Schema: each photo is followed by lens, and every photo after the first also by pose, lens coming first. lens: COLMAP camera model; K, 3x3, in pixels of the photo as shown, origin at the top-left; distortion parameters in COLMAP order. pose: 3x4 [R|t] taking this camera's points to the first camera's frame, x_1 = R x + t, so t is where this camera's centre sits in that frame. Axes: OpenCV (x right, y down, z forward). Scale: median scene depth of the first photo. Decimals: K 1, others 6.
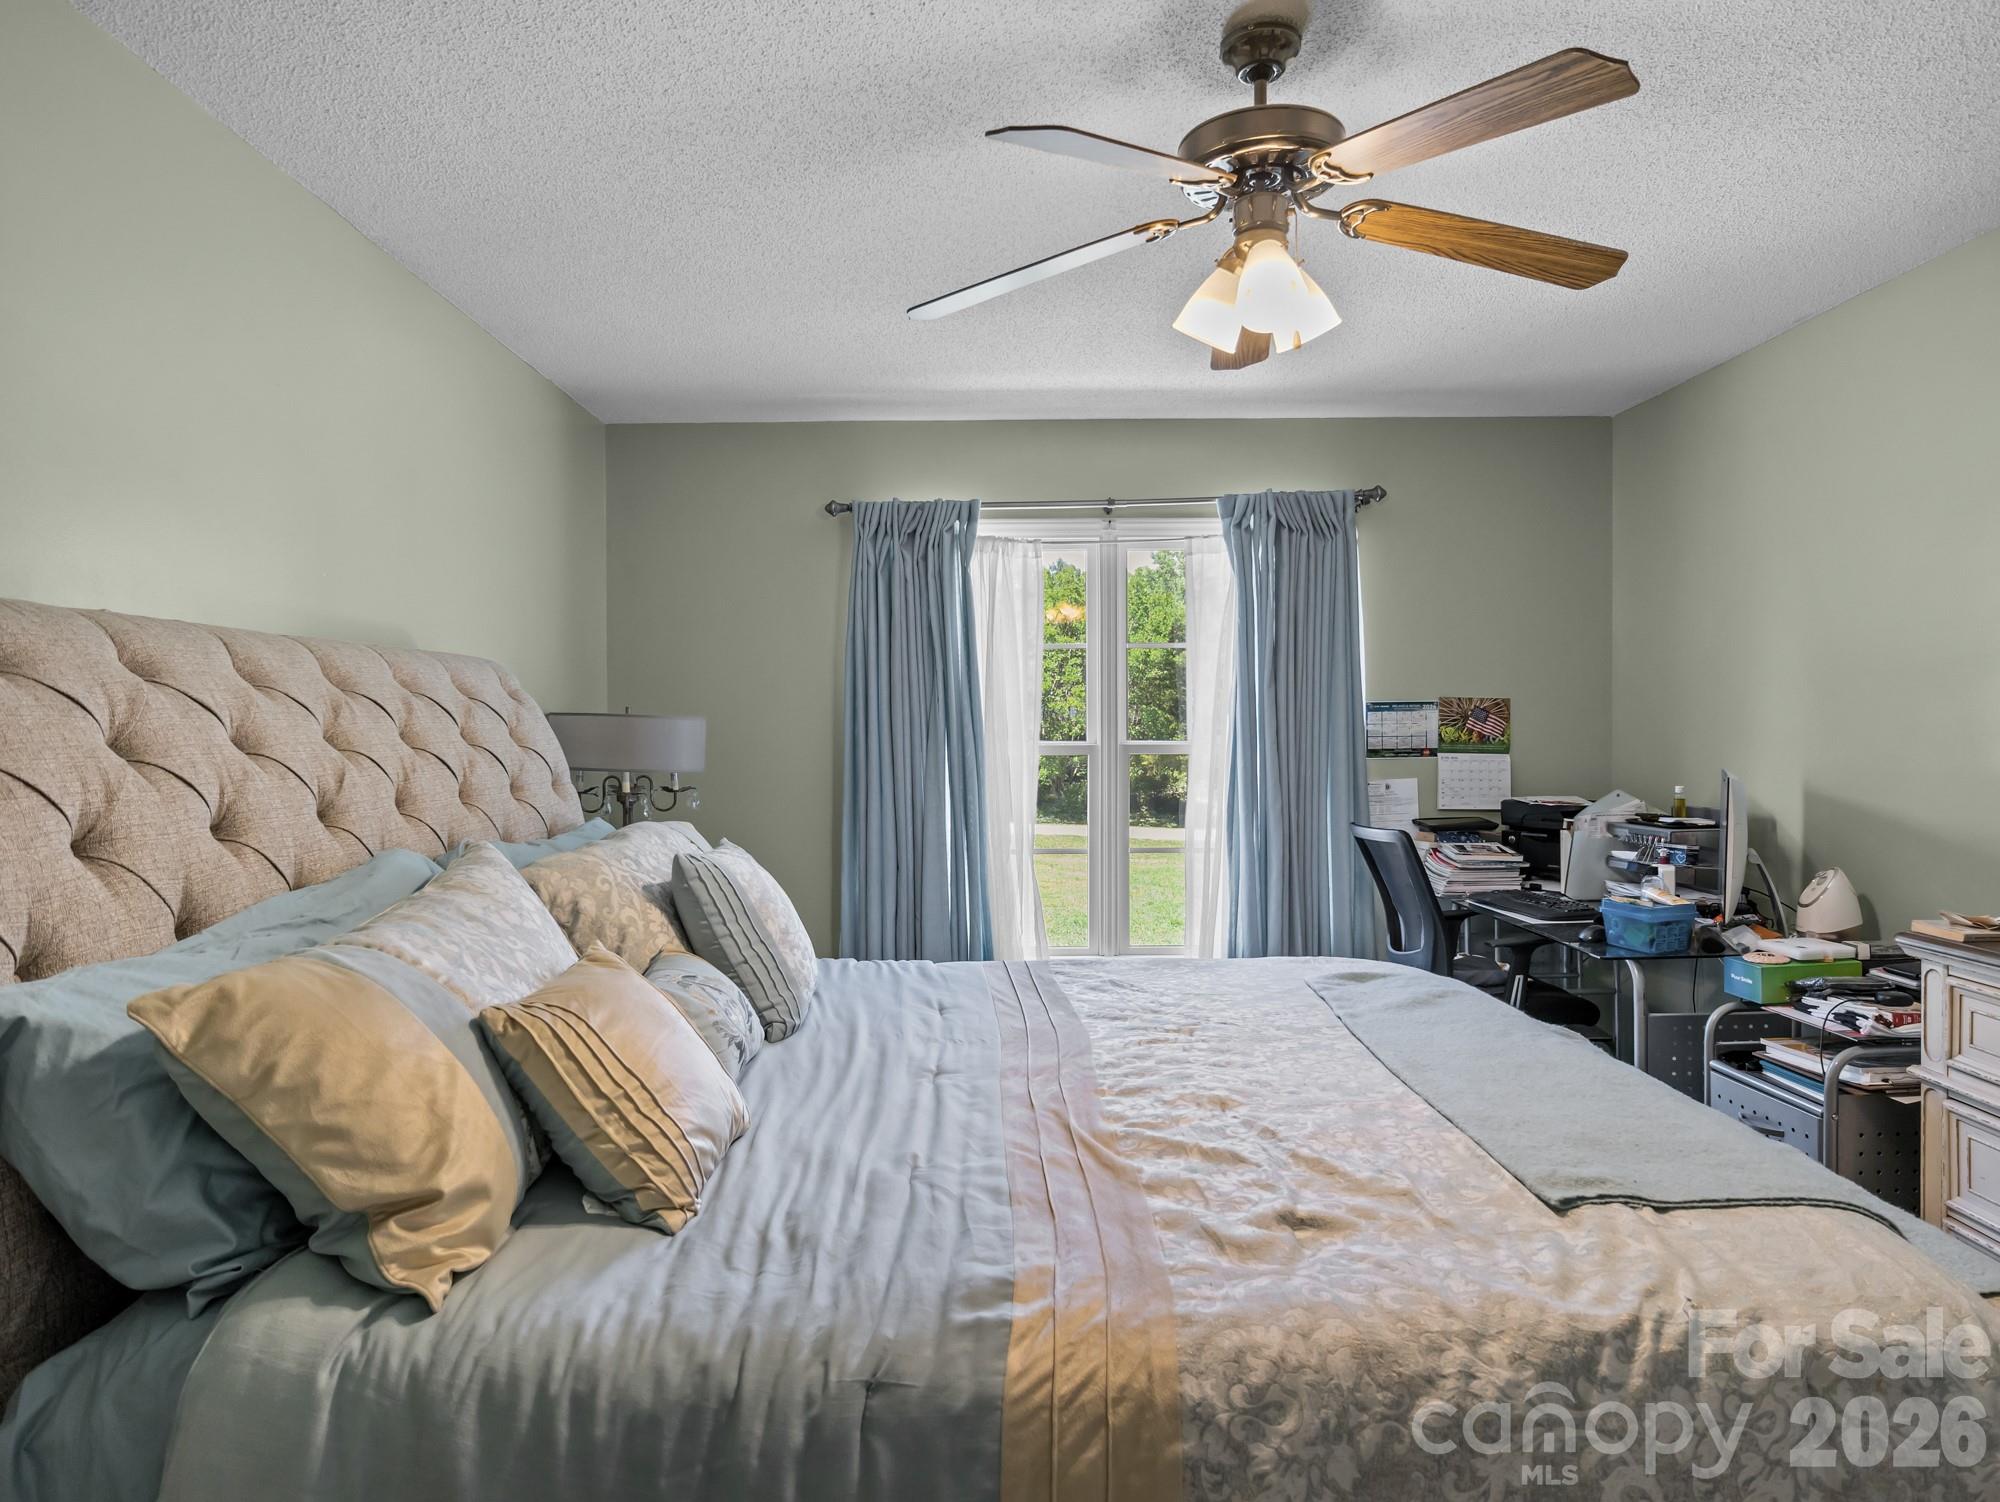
lens RADIAL K [[1194.4, 0, 1001.2], [0, 1194.4, 749.1], [0, 0, 1]] dist [-0.006351, -0.000286]
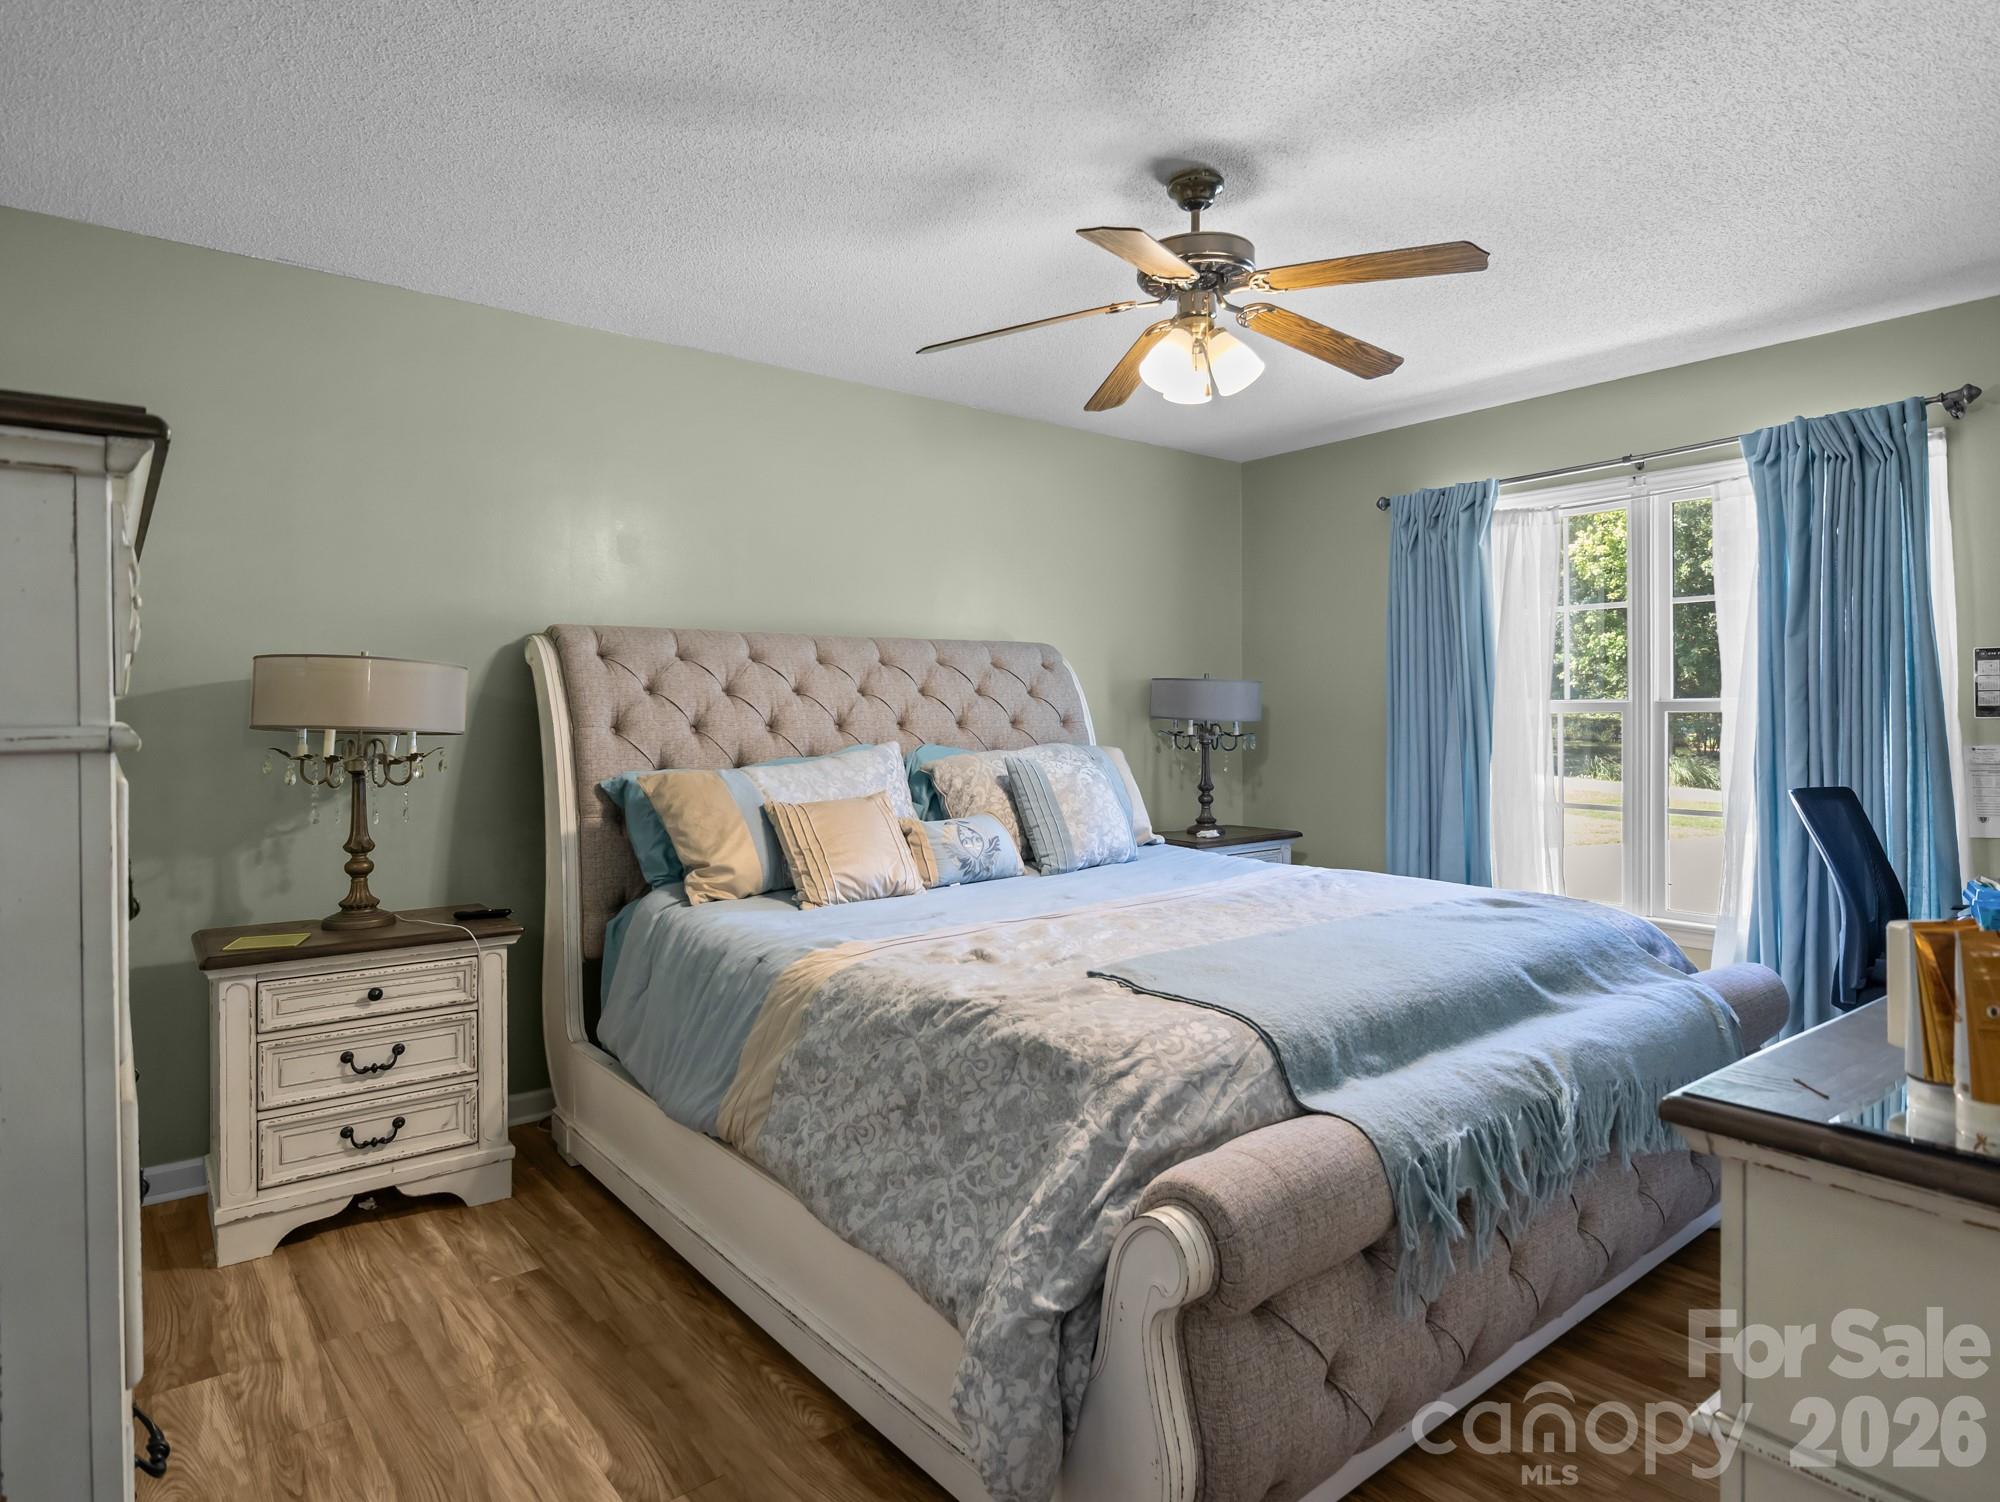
lens RADIAL K [[1142.1, 0, 992.5], [0, 1142.1, 712.8], [0, 0, 1]] dist [-0.013869, 0.003764]
pose [[0.620541, 0.004274, -0.784162, 0.963407], [-0.014498, 0.999877, -0.006023, 0.035391], [0.784040, 0.015106, 0.620527, -0.006312]]
